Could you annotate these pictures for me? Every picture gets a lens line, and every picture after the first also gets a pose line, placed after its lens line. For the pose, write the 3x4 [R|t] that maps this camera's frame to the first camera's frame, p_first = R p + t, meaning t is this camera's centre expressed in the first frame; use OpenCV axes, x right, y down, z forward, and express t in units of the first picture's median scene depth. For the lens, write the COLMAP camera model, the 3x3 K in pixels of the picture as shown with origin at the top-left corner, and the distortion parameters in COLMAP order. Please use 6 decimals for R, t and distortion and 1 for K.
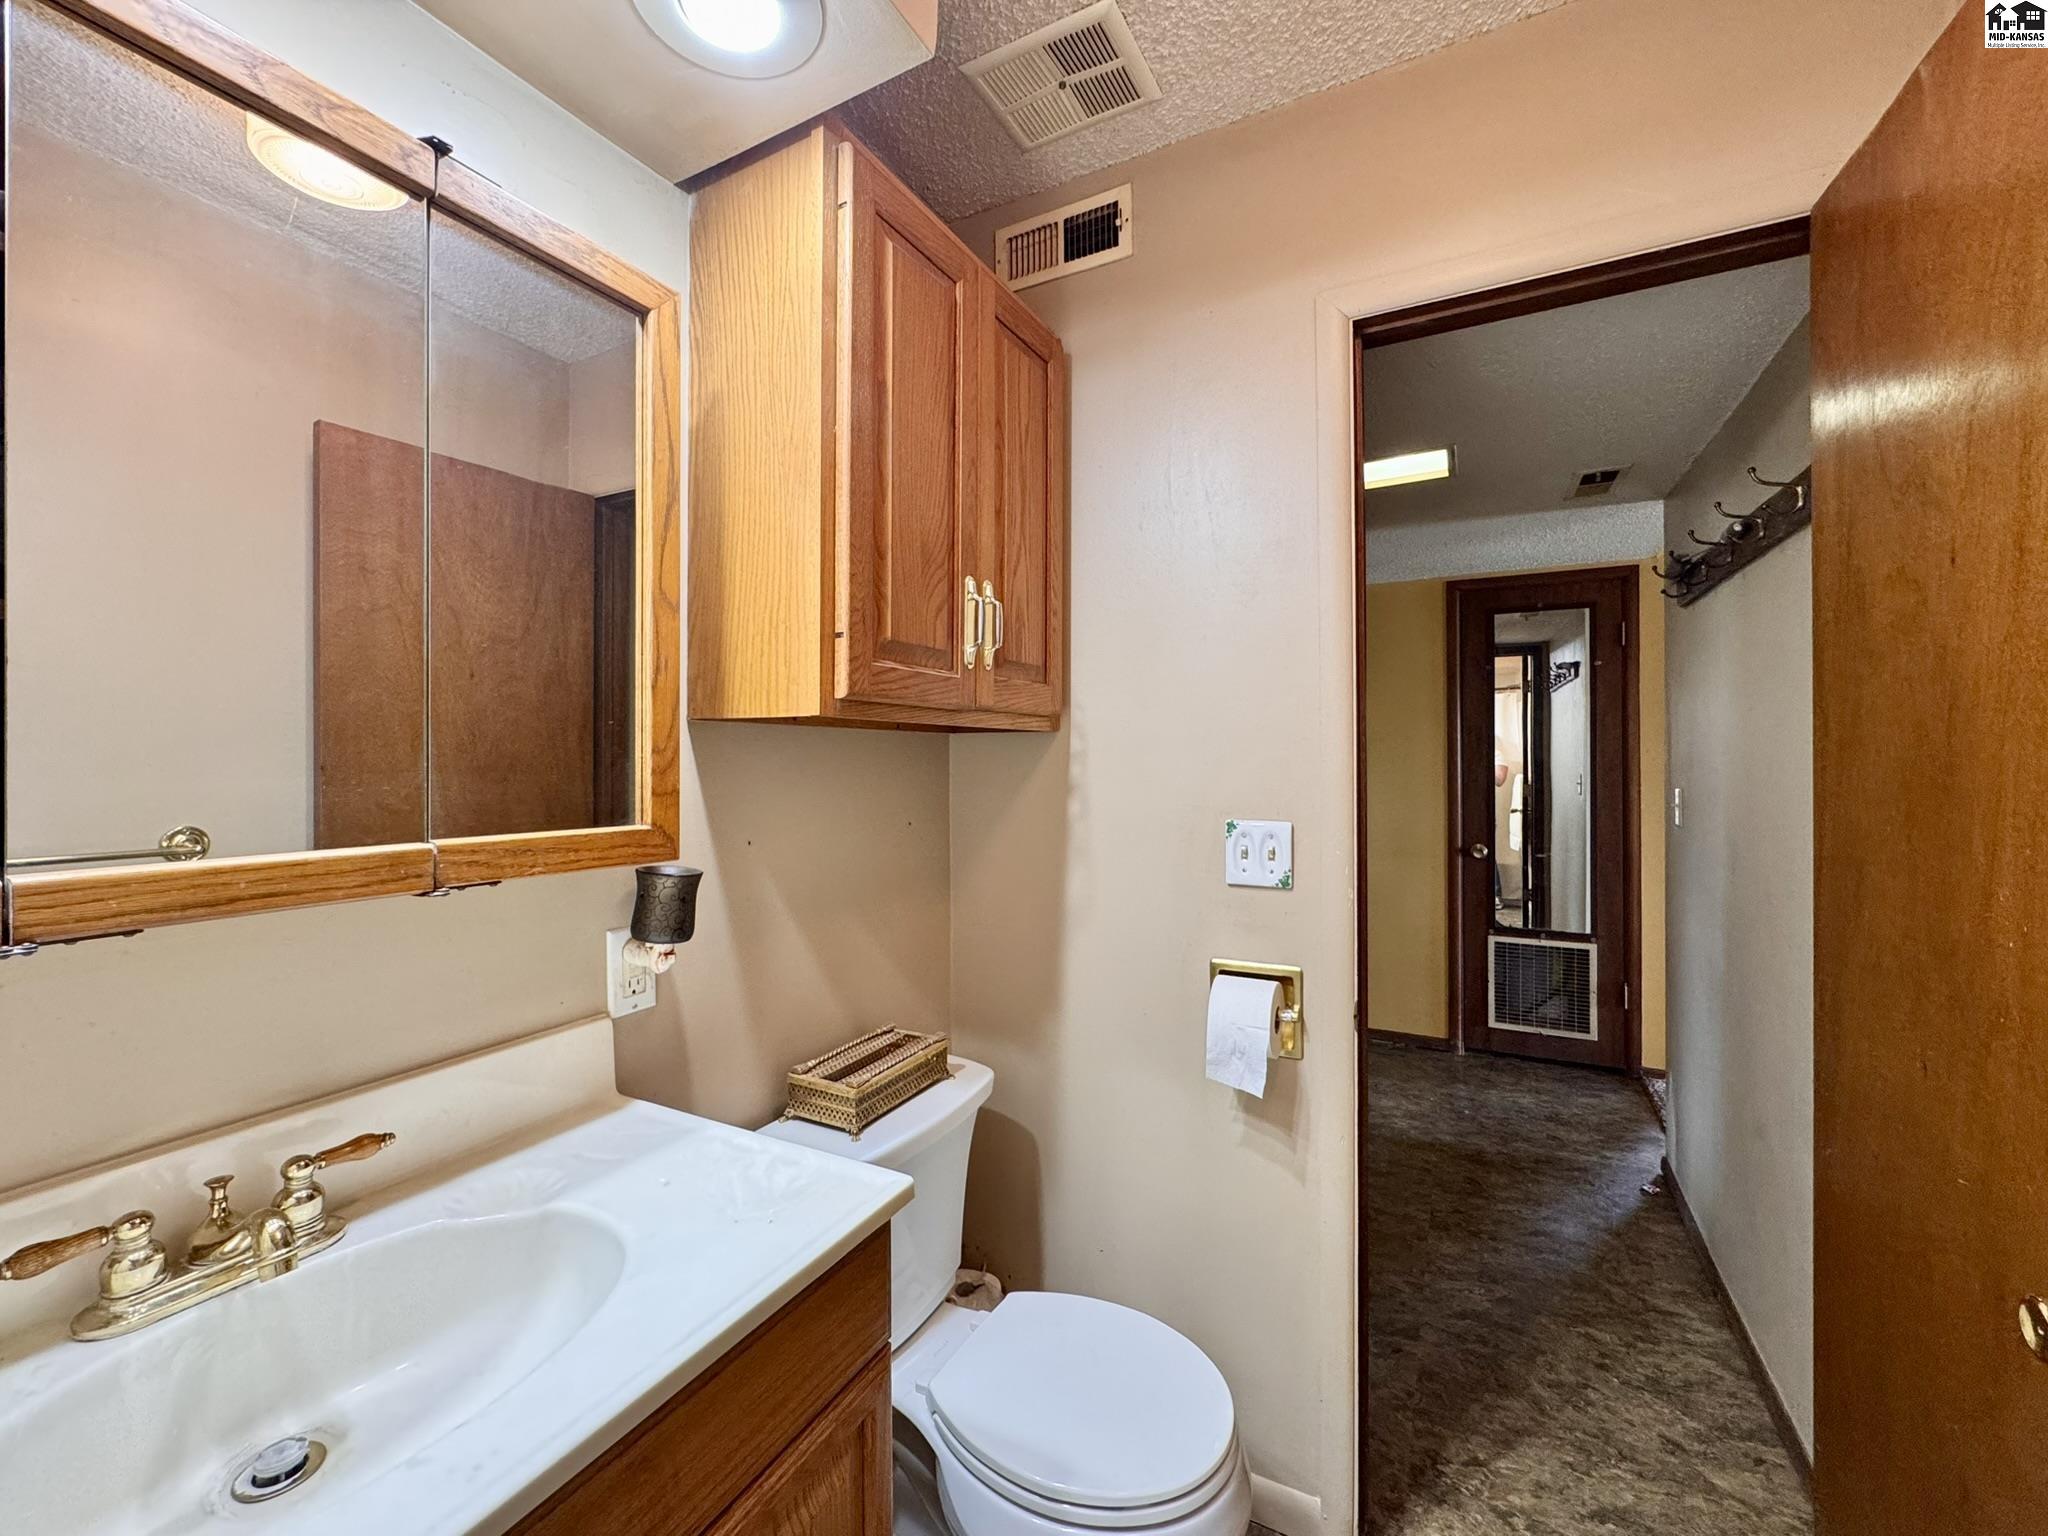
lens RADIAL K [[830.0, 0, 1025.1], [0, 830.0, 759.4], [0, 0, 1]] dist [-0.003105, 0.000319]
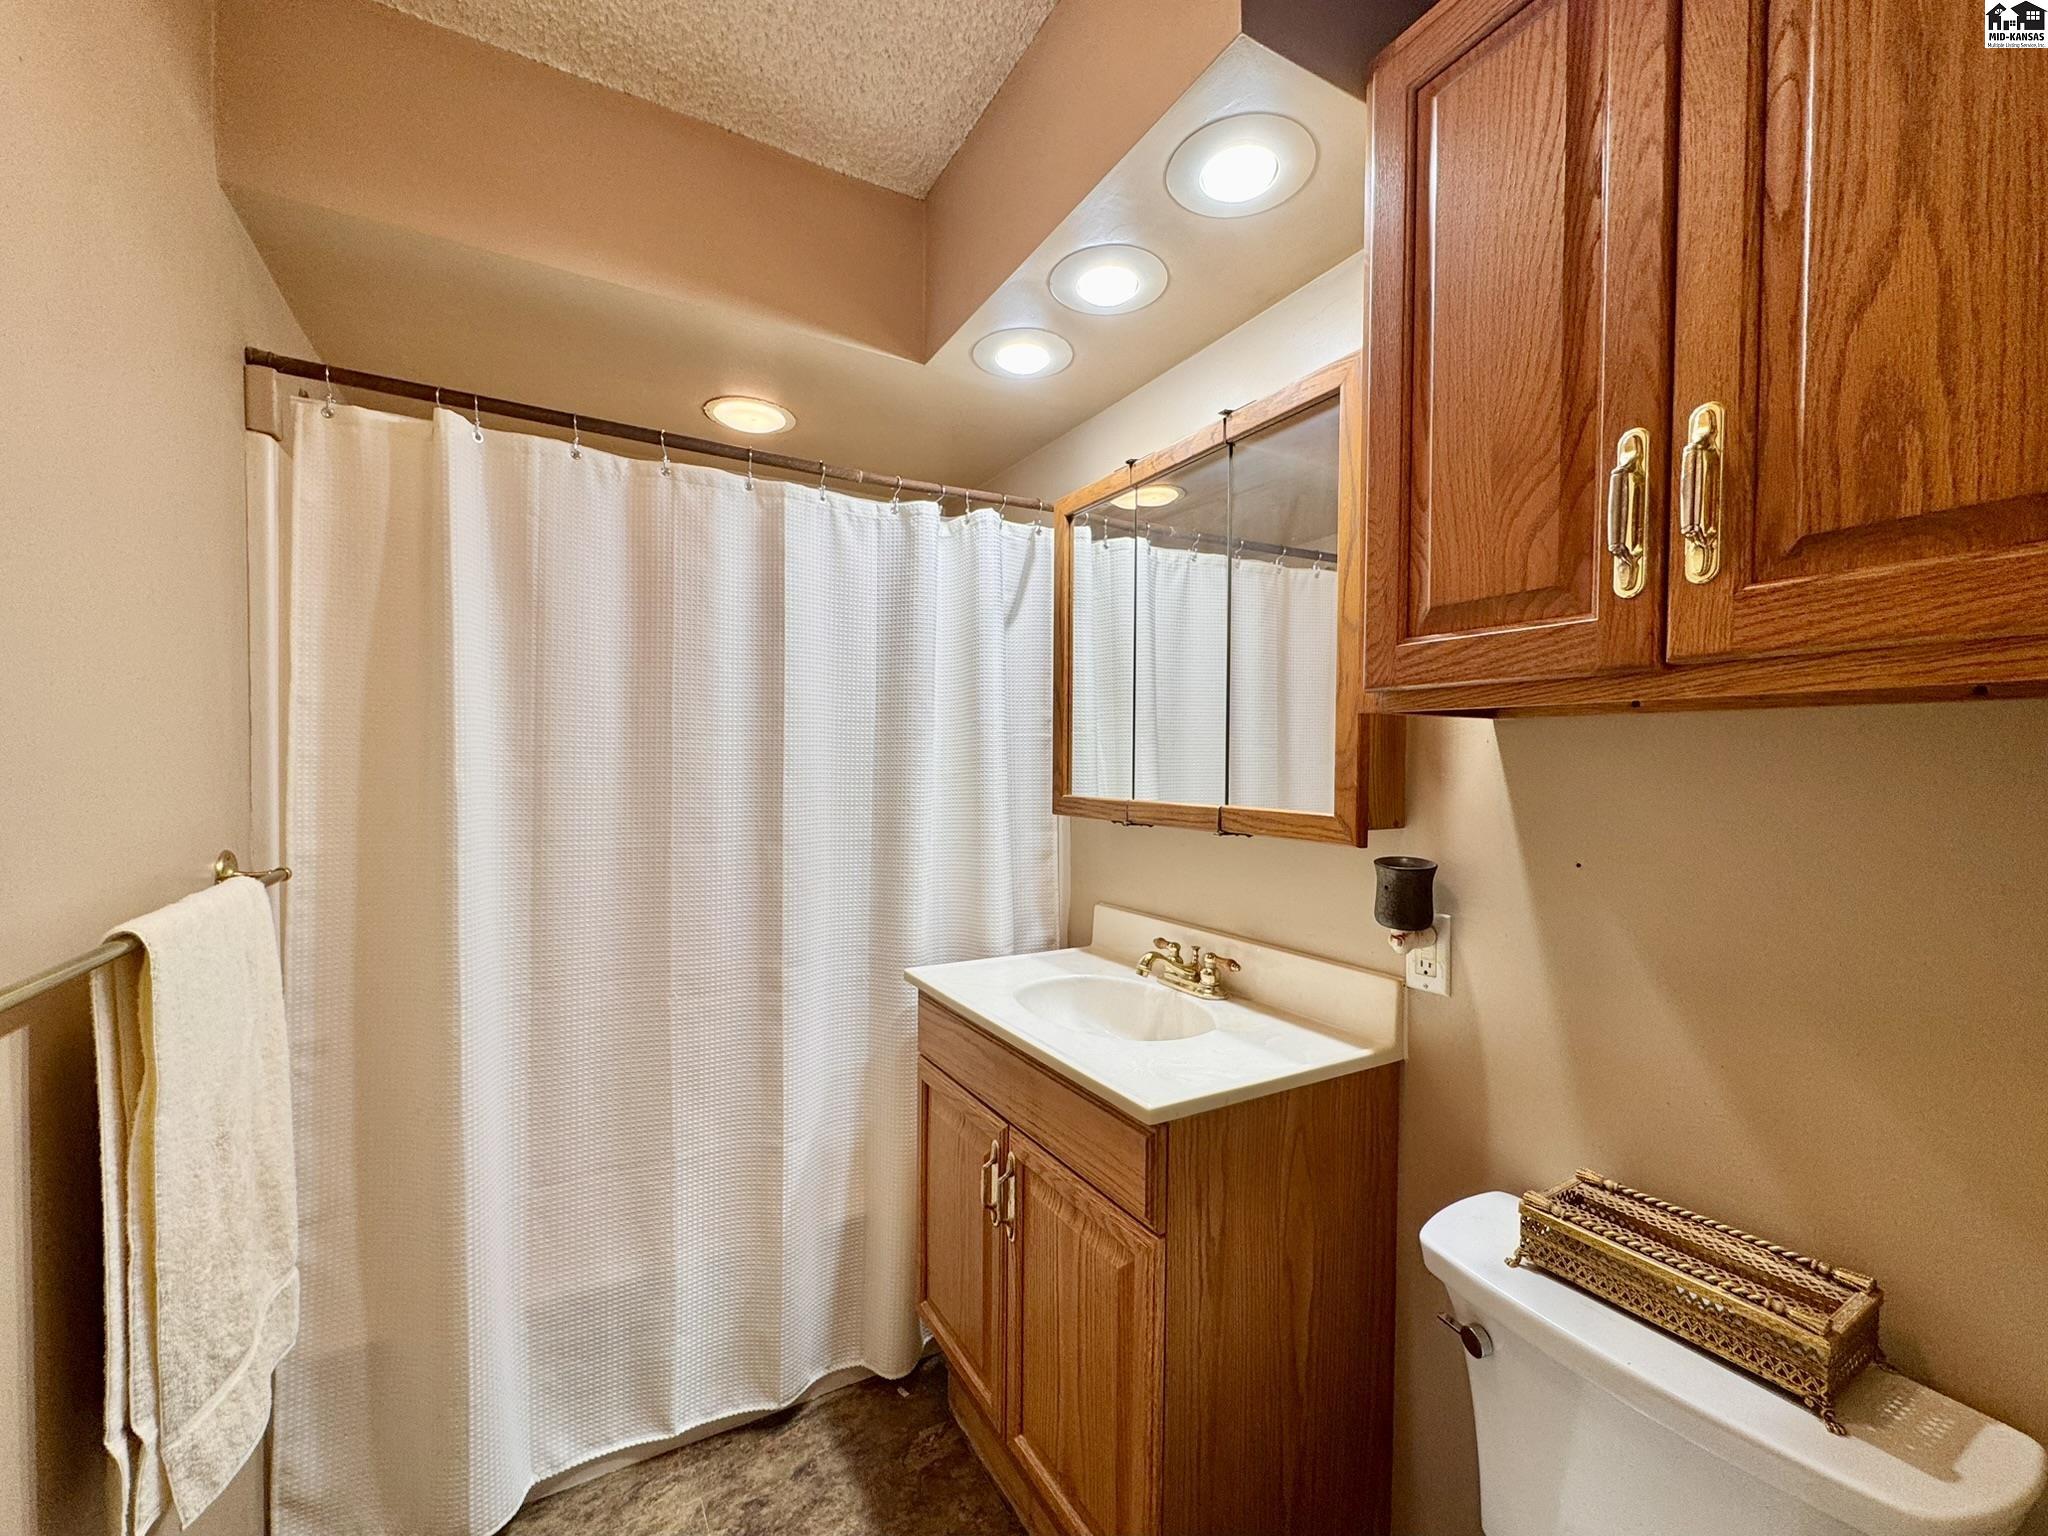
lens RADIAL K [[830.0, 0, 1027.8], [0, 830.0, 774.6], [0, 0, 1]] dist [-0.003105, 0.000319]
pose [[-0.527984, 0.014007, -0.849139, 0.661291], [-0.005668, 0.999784, 0.020016, 0.000261], [0.849236, 0.015381, -0.527790, 1.014953]]
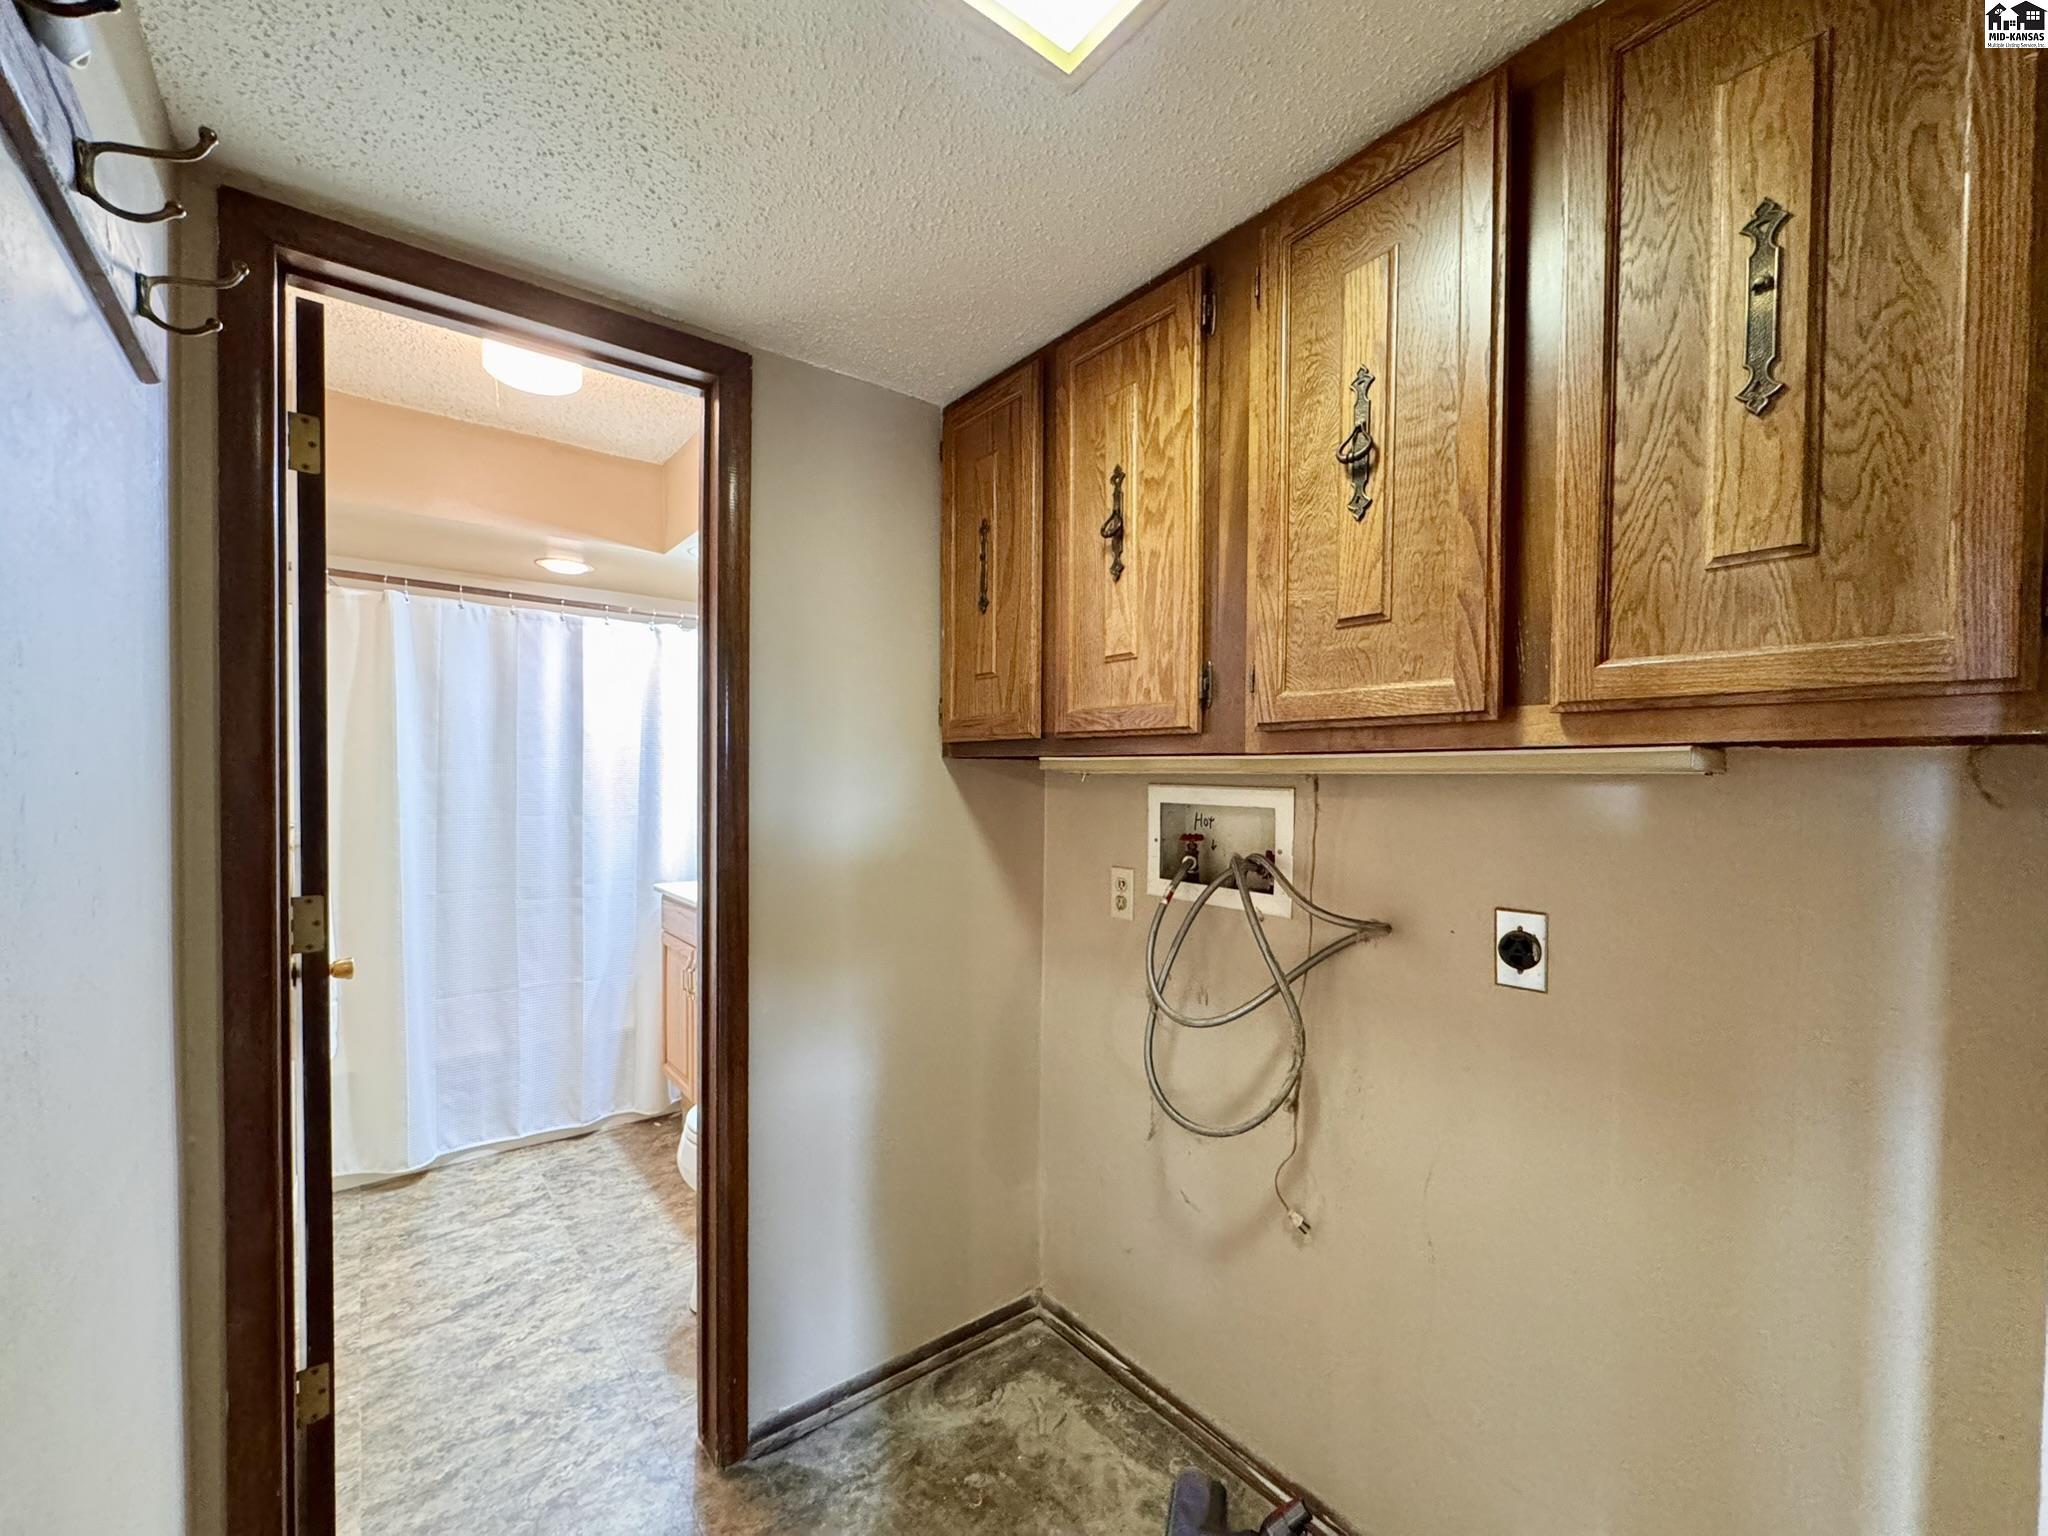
lens RADIAL K [[830.0, 0, 1016.8], [0, 830.0, 778.5], [0, 0, 1]] dist [-0.003105, 0.000319]
pose [[-0.397591, 0.008532, -0.917523, 1.220588], [0.000857, 0.999960, 0.008928, 0.007504], [0.917562, 0.002764, -0.397583, 1.782824]]
